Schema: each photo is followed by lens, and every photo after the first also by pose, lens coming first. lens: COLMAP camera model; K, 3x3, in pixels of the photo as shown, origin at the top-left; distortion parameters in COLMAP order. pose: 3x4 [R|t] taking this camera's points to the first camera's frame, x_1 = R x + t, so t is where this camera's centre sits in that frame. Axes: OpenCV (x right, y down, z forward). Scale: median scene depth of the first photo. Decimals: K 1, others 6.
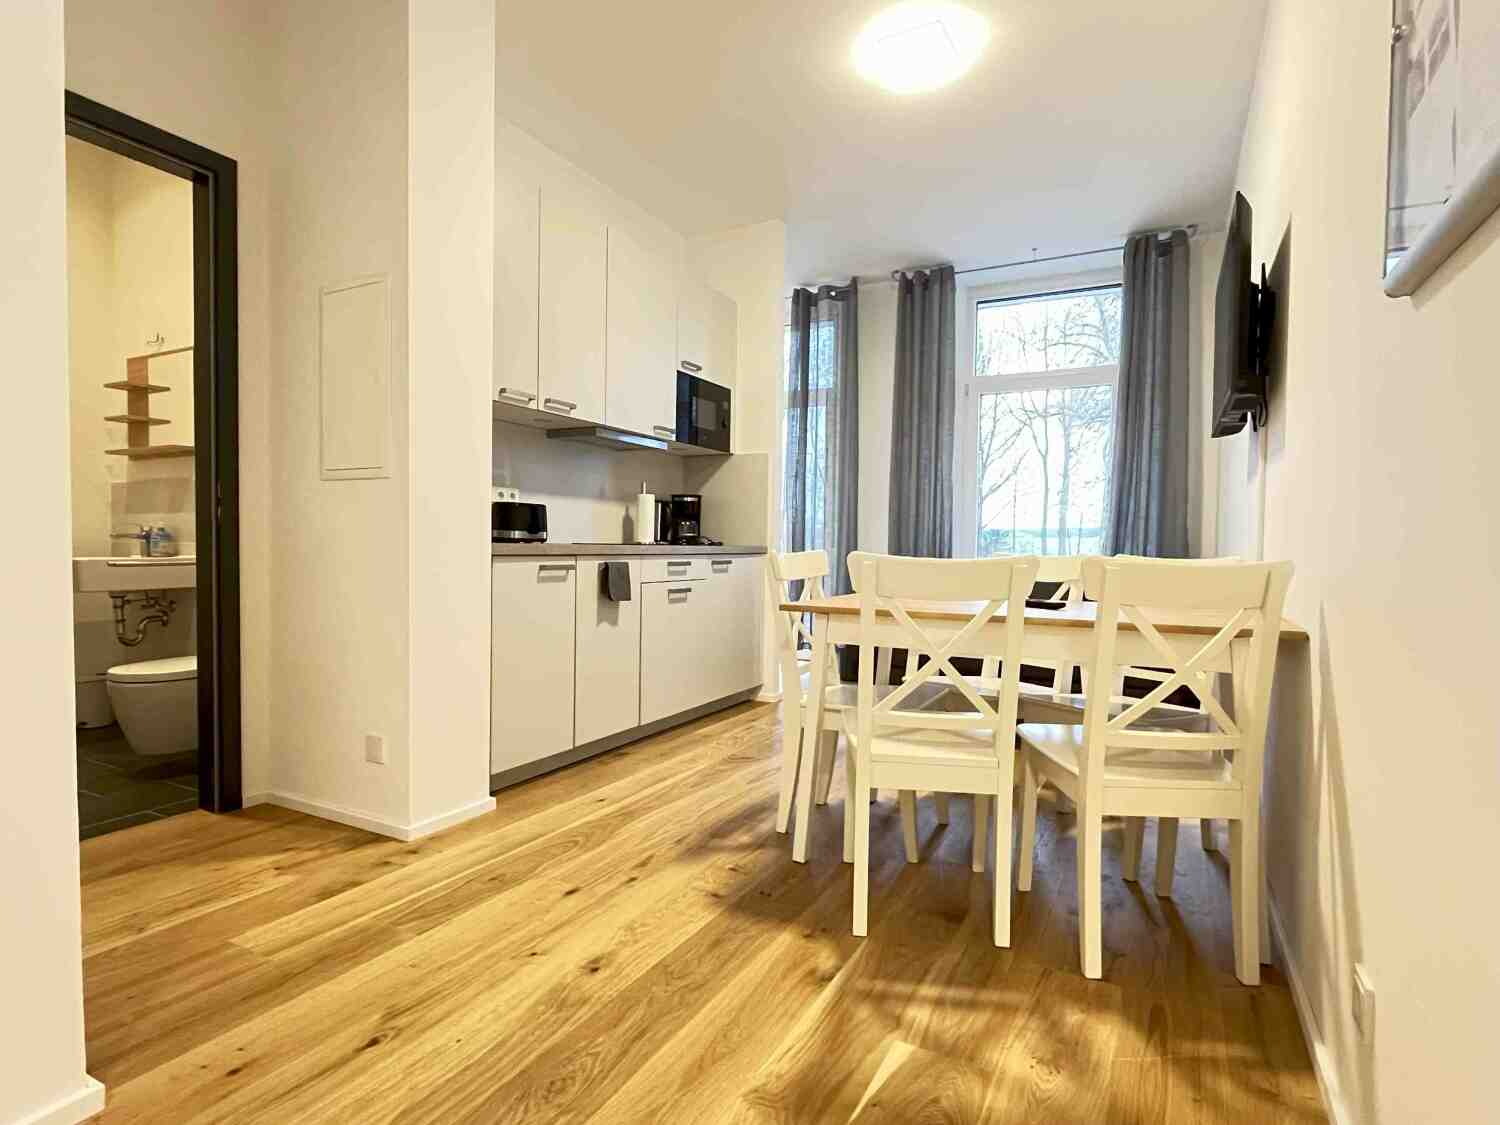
lens RADIAL K [[783.5, 0, 750.0], [0, 783.5, 562.5], [0, 0, 1]] dist [-0.001241, -0.000455]
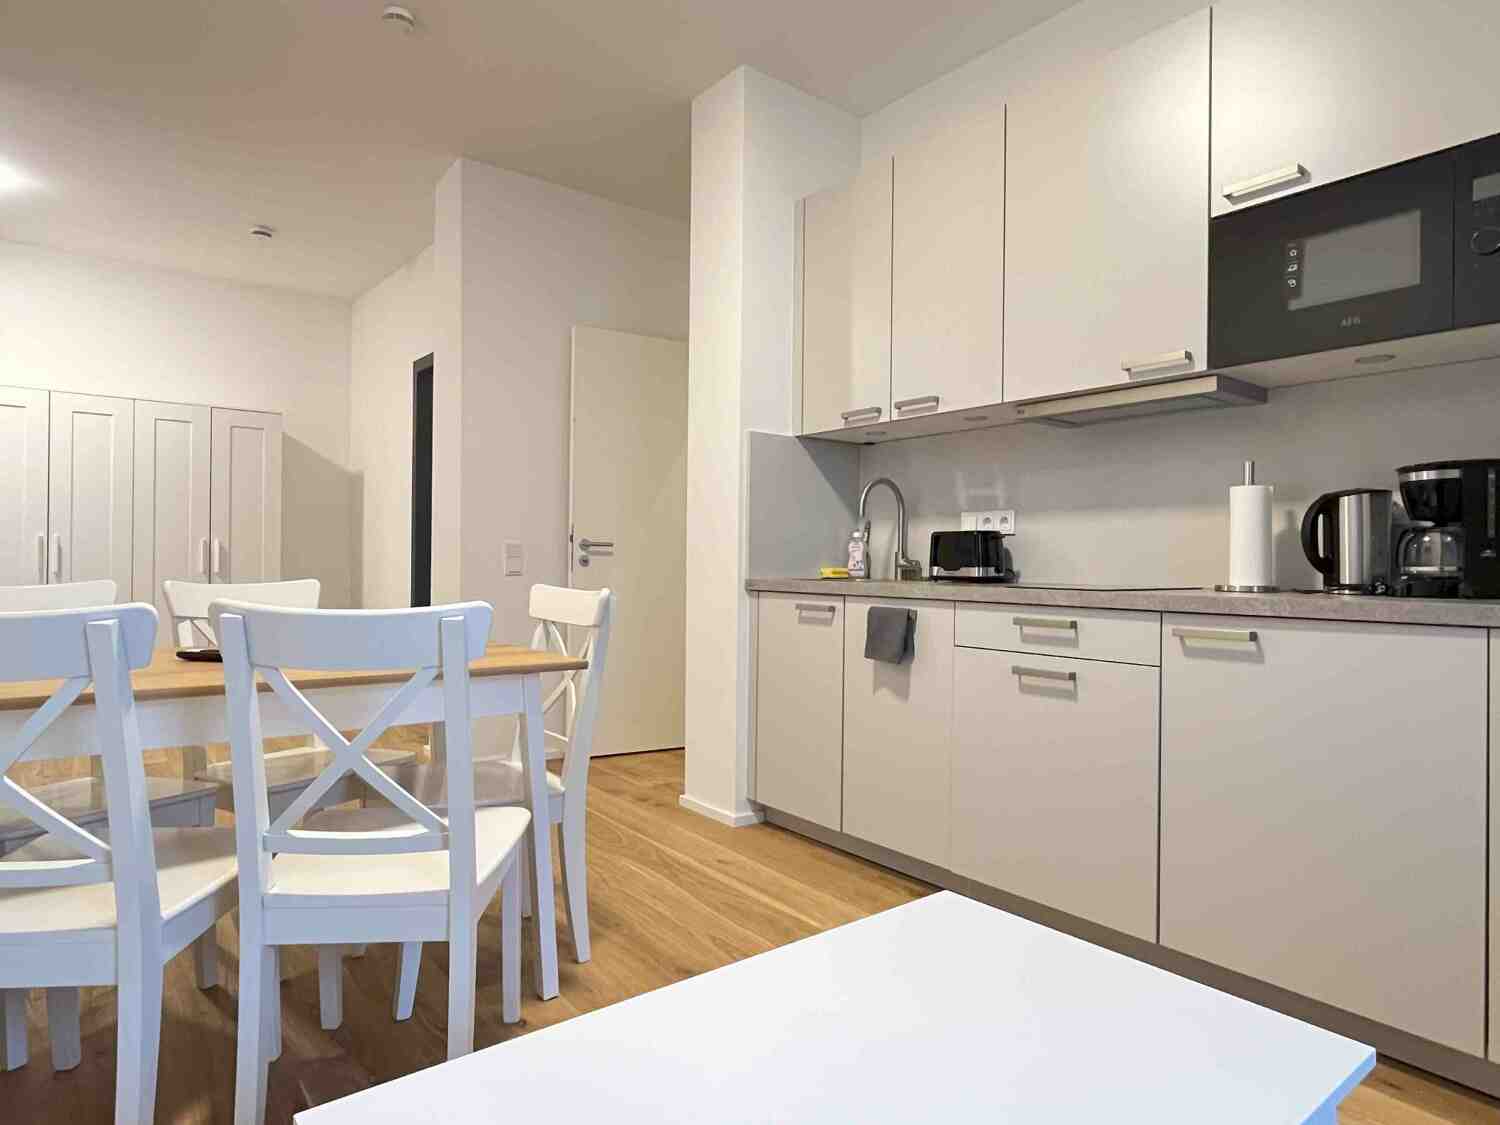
lens RADIAL K [[881.3, 0, 750.0], [0, 881.3, 562.5], [0, 0, 1]] dist [-0.002020, -0.001008]
pose [[-0.413916, -0.019255, -0.910112, 0.623395], [-0.037465, 0.999290, -0.004103, -0.034550], [0.909544, 0.032399, -0.414343, 1.223557]]
